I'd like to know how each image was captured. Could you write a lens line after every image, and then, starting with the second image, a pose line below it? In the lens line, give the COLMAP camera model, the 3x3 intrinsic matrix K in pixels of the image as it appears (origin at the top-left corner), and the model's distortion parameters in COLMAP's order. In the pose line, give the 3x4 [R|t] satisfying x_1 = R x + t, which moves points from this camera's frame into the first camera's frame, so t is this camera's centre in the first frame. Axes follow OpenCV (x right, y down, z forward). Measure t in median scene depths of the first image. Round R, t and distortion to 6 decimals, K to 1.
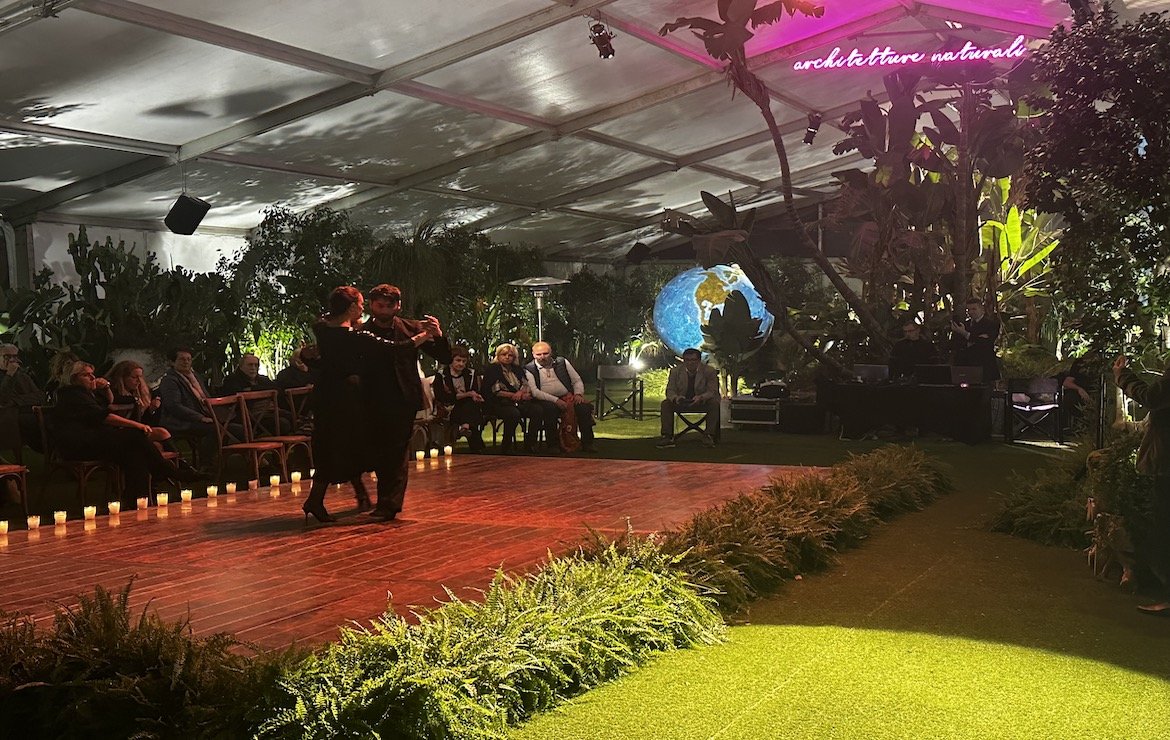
lens RADIAL K [[1491.6, 0, 585.0], [0, 1491.6, 370.0], [0, 0, 1]] dist [0.210153, -0.667292]
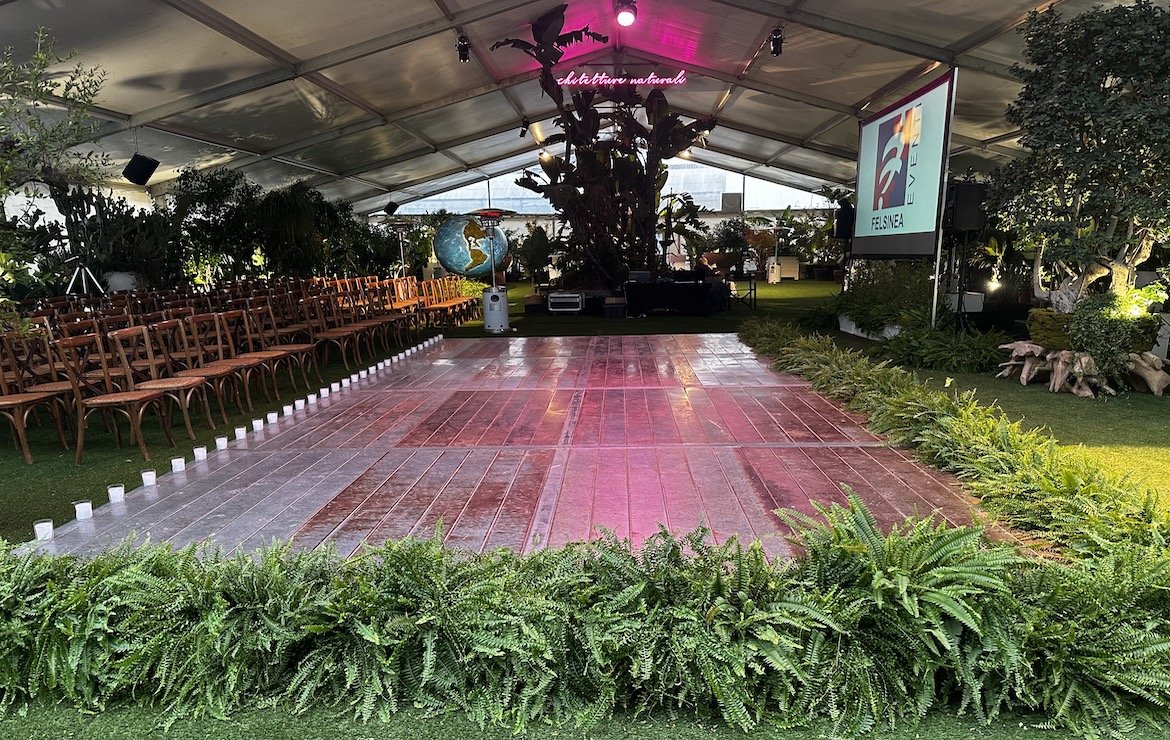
lens RADIAL K [[841.5, 0, 593.1], [0, 841.5, 391.2], [0, 0, 1]] dist [0.000005, -0.005100]
pose [[0.931573, -0.073205, 0.356109, -0.156450], [0.028538, 0.991220, 0.129108, 0.005016], [-0.362434, -0.110111, 0.925482, 0.146067]]
